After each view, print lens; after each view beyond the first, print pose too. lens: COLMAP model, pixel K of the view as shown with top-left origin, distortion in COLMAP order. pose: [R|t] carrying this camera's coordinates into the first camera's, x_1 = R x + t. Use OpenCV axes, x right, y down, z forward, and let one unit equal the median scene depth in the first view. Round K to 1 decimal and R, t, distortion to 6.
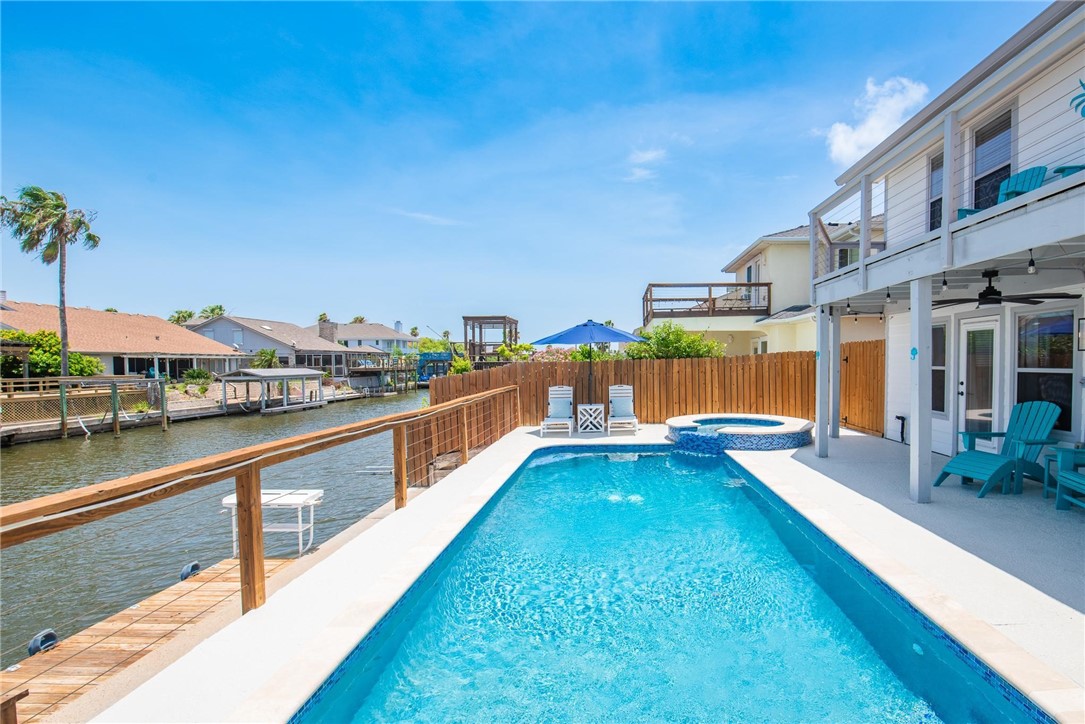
lens RADIAL K [[496.8, 0, 612.2], [0, 496.8, 379.0], [0, 0, 1]] dist [-0.002510, -0.007915]
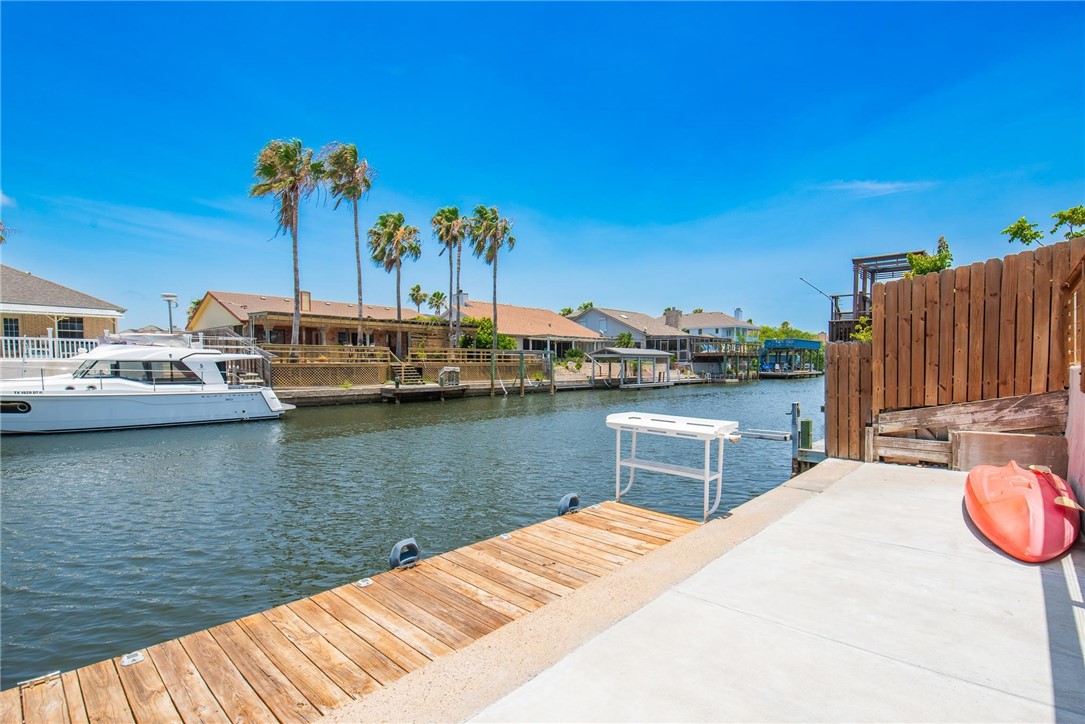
lens RADIAL K [[498.0, 0, 540.6], [0, 498.0, 368.7], [0, 0, 1]] dist [-0.000702, -0.000251]
pose [[0.721716, 0.012907, -0.692069, -0.083411], [-0.028004, 0.999552, -0.010562, 0.043042], [0.691622, 0.027003, 0.721754, 0.095578]]
